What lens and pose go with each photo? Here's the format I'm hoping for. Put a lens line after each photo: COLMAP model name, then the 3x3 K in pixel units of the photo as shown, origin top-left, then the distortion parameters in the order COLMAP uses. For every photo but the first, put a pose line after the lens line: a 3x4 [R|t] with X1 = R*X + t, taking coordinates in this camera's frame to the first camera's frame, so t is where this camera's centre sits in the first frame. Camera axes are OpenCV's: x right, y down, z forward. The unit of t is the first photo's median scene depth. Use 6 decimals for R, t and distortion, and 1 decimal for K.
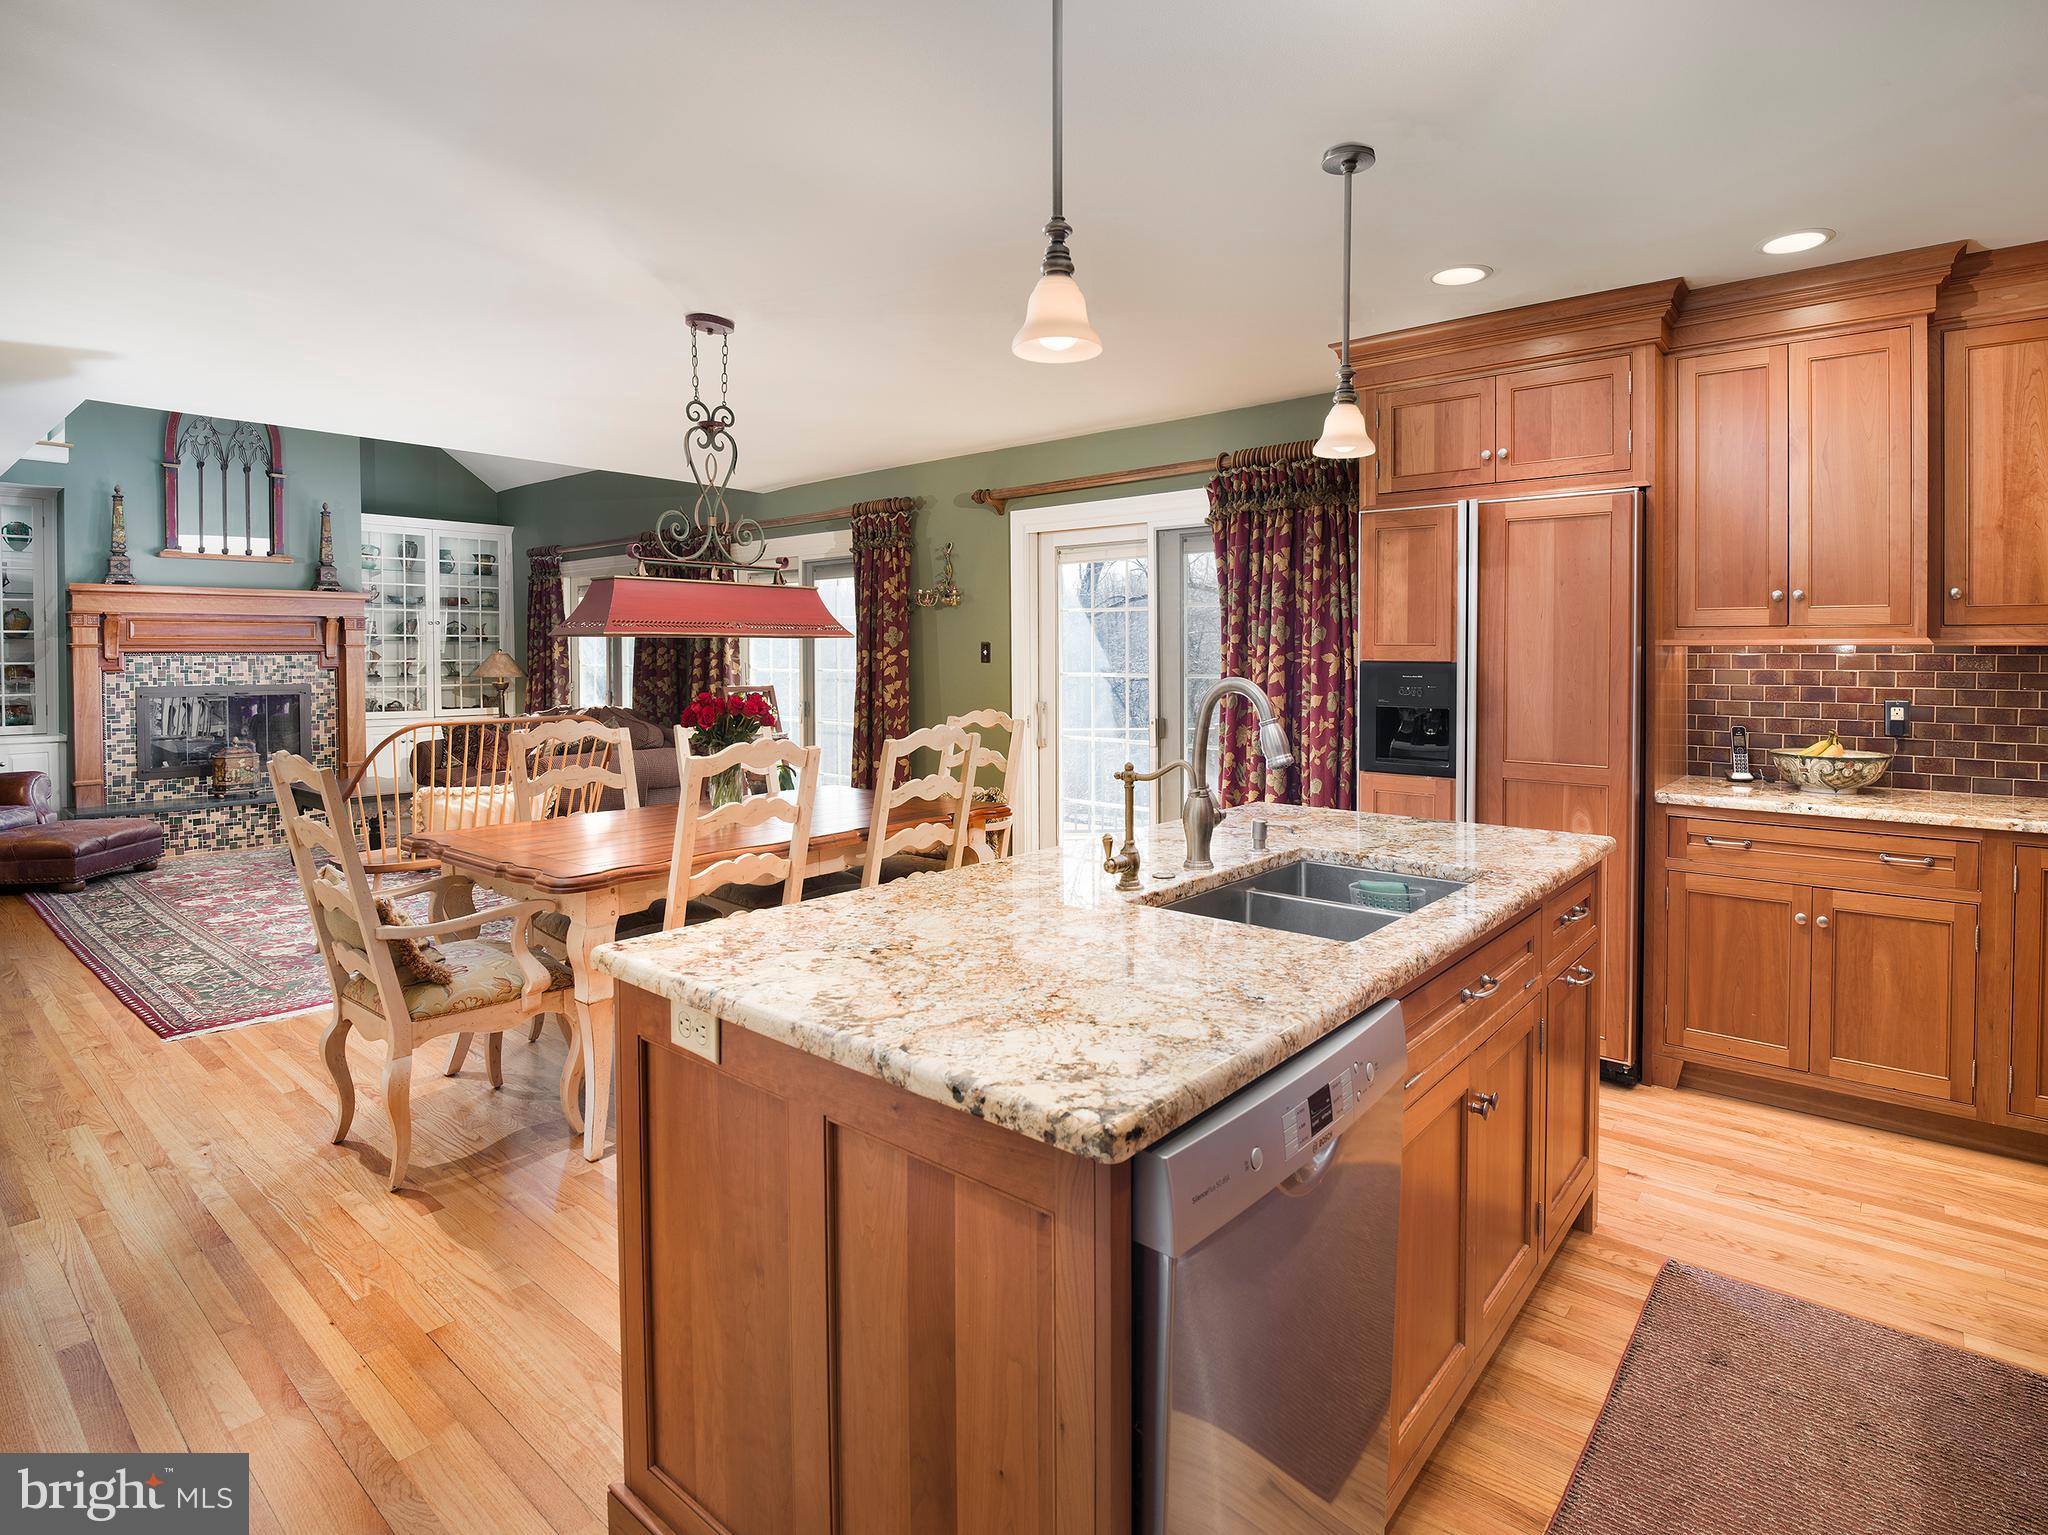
lens RADIAL K [[1105.5, 0, 1061.4], [0, 1105.5, 698.3], [0, 0, 1]] dist [-0.023408, -0.006679]
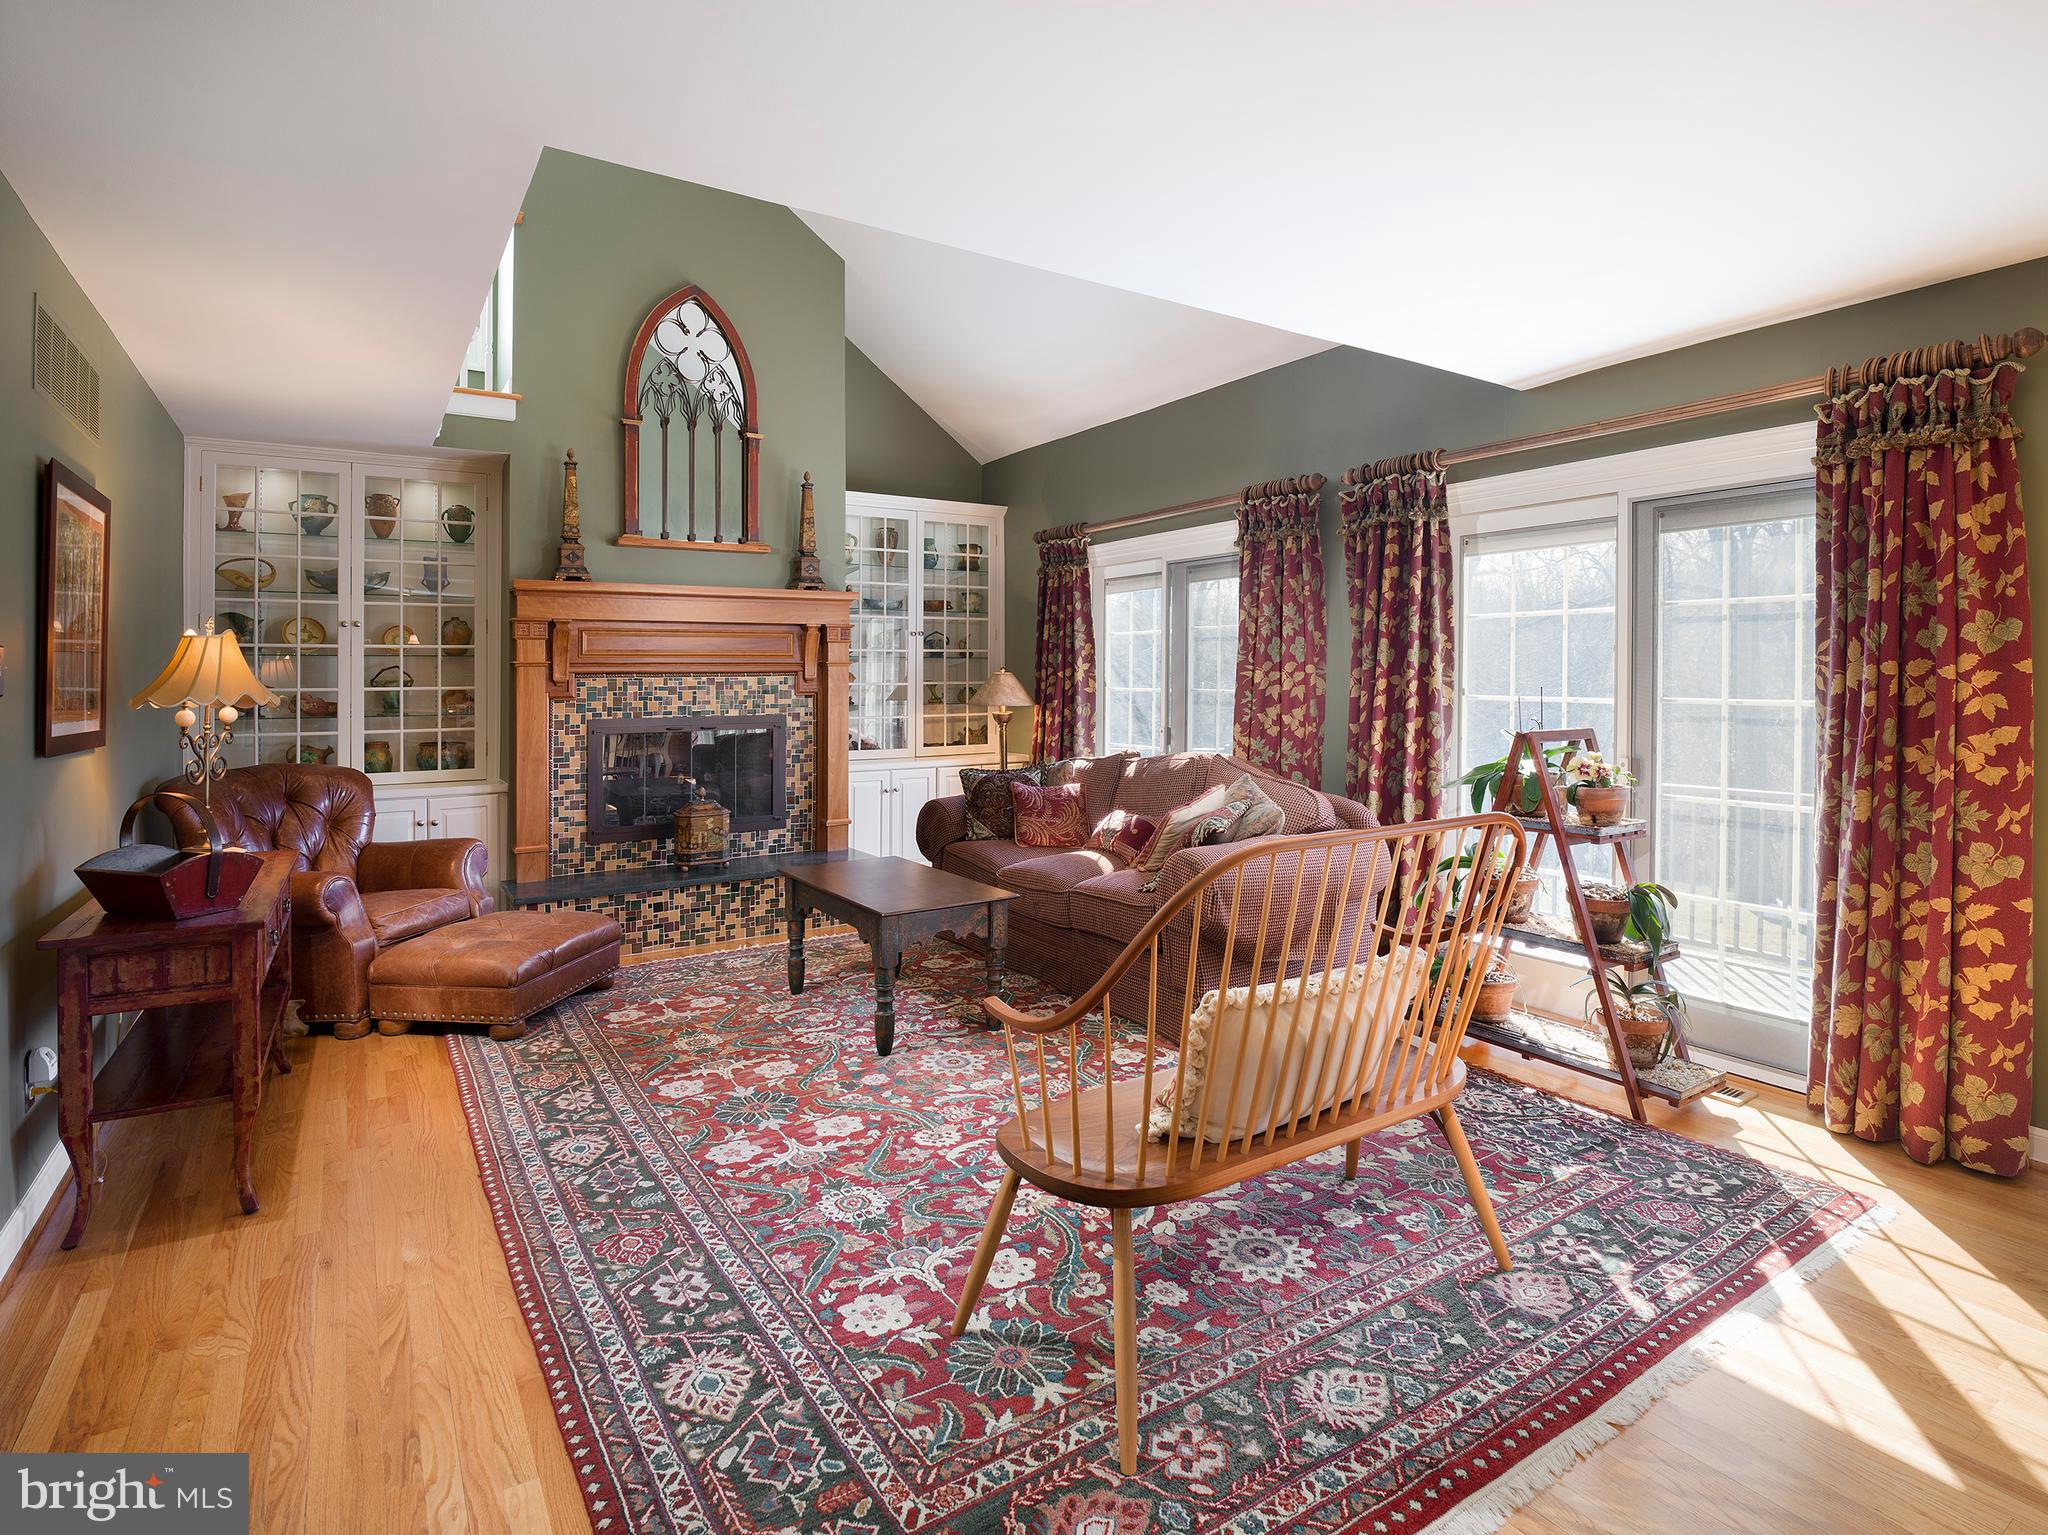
lens RADIAL K [[1105.5, 0, 1024.3], [0, 1105.5, 692.4], [0, 0, 1]] dist [-0.023408, -0.006679]
pose [[0.951089, -0.000408, -0.308916, -0.326740], [-0.006763, 0.999732, -0.022144, -0.014124], [0.308843, 0.023150, 0.950831, 0.362522]]
